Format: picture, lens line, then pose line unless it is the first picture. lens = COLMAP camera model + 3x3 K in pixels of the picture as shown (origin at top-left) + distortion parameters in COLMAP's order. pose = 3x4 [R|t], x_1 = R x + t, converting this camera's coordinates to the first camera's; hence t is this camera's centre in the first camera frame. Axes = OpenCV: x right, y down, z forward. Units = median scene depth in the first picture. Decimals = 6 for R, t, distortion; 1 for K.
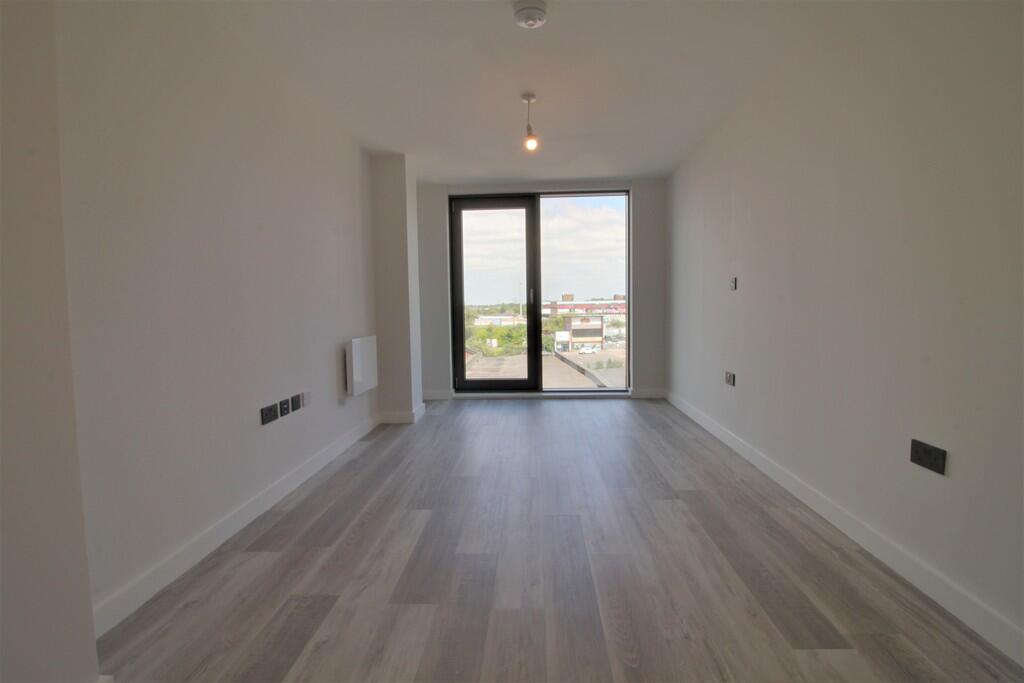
lens RADIAL K [[475.3, 0, 516.2], [0, 475.3, 330.6], [0, 0, 1]] dist [0.005371, -0.013084]
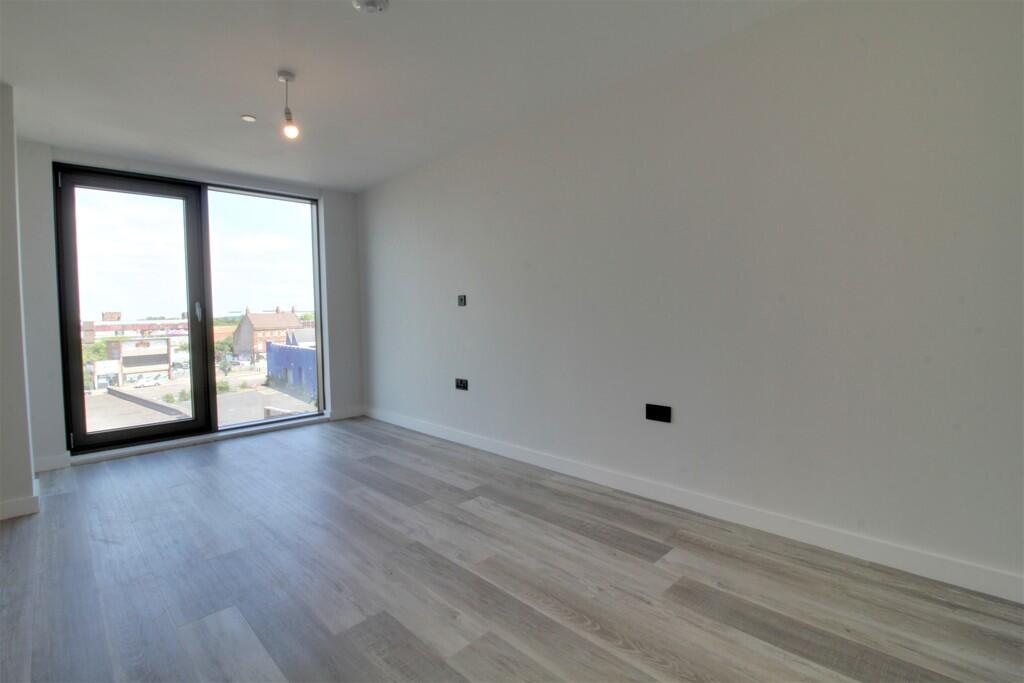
lens RADIAL K [[475.3, 0, 516.2], [0, 475.3, 330.6], [0, 0, 1]] dist [0.005371, -0.013084]
pose [[0.685022, -0.026465, 0.728042, -0.182723], [0.053920, 0.998441, -0.014440, -0.001968], [-0.726525, 0.049148, 0.685381, 0.082608]]
